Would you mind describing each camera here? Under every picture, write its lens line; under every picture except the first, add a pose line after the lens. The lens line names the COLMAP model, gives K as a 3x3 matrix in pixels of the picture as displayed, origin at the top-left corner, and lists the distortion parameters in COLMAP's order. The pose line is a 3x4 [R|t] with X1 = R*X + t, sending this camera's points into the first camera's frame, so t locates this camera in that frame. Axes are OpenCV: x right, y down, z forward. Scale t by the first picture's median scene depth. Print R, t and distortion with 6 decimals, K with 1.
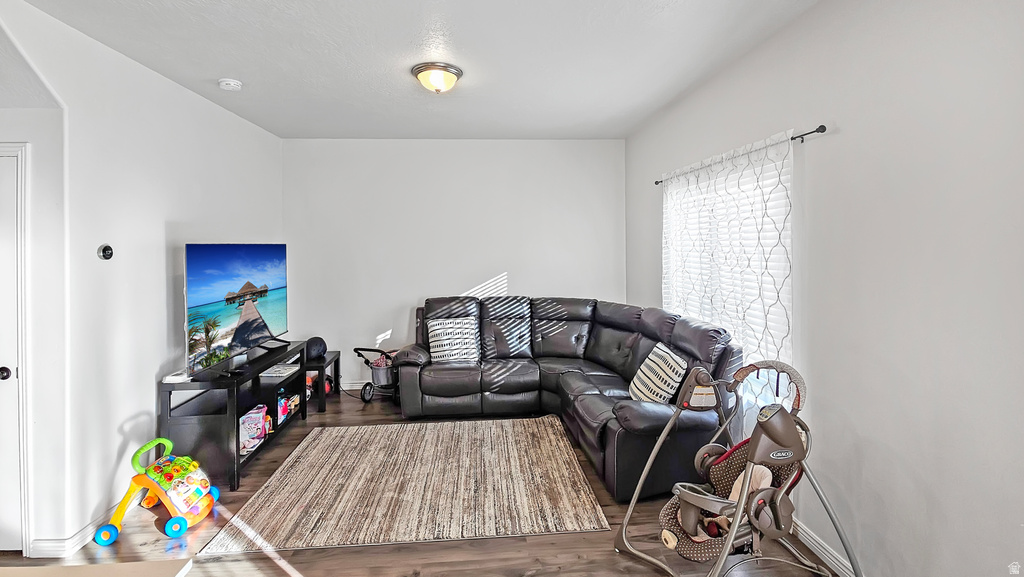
lens RADIAL K [[389.7, 0, 512.2], [0, 389.7, 339.3], [0, 0, 1]] dist [-0.000260, -0.000004]
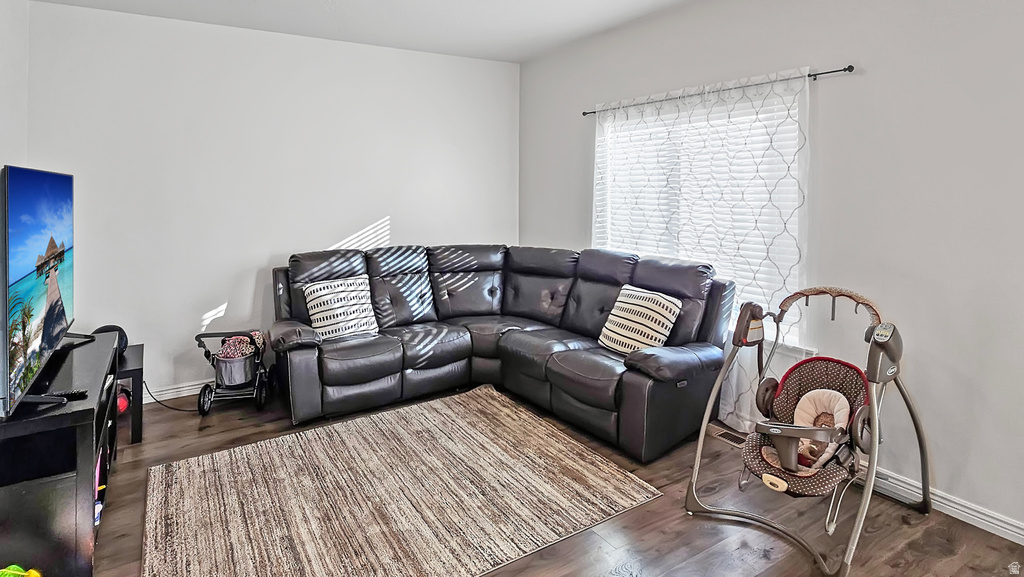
lens RADIAL K [[459.6, 0, 512.8], [0, 459.6, 287.6], [0, 0, 1]] dist [-0.000840, -0.000057]
pose [[0.916440, -0.084327, 0.391186, -0.203688], [0.092169, 0.995743, -0.001276, -0.005945], [-0.389412, 0.037224, 0.920311, 0.069584]]
